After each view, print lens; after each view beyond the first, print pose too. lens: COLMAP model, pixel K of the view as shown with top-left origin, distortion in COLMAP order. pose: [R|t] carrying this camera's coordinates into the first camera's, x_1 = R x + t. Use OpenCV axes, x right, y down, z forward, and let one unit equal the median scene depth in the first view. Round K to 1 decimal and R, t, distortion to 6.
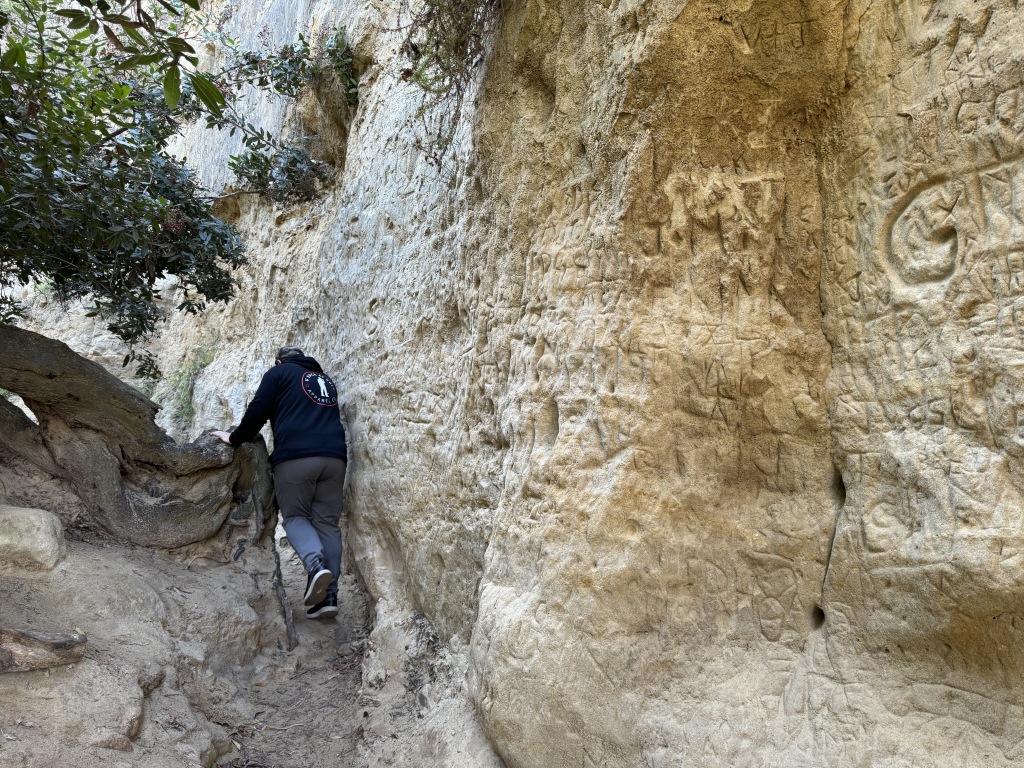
lens RADIAL K [[705.0, 0, 516.4], [0, 705.0, 388.3], [0, 0, 1]] dist [0.061918, -0.079801]
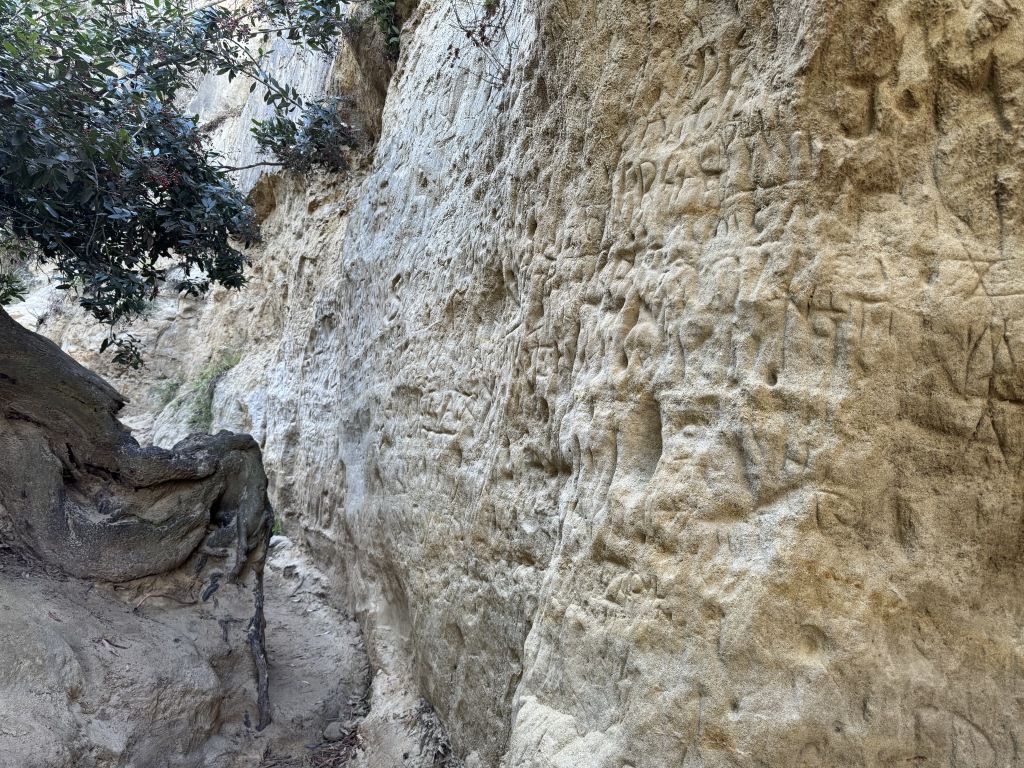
lens RADIAL K [[705.0, 0, 507.3], [0, 705.0, 389.2], [0, 0, 1]] dist [0.061918, -0.079801]
pose [[0.995833, 0.046531, -0.078428, -0.018655], [-0.049426, 0.998151, -0.035392, 0.029027], [0.076636, 0.039121, 0.996291, 0.317451]]
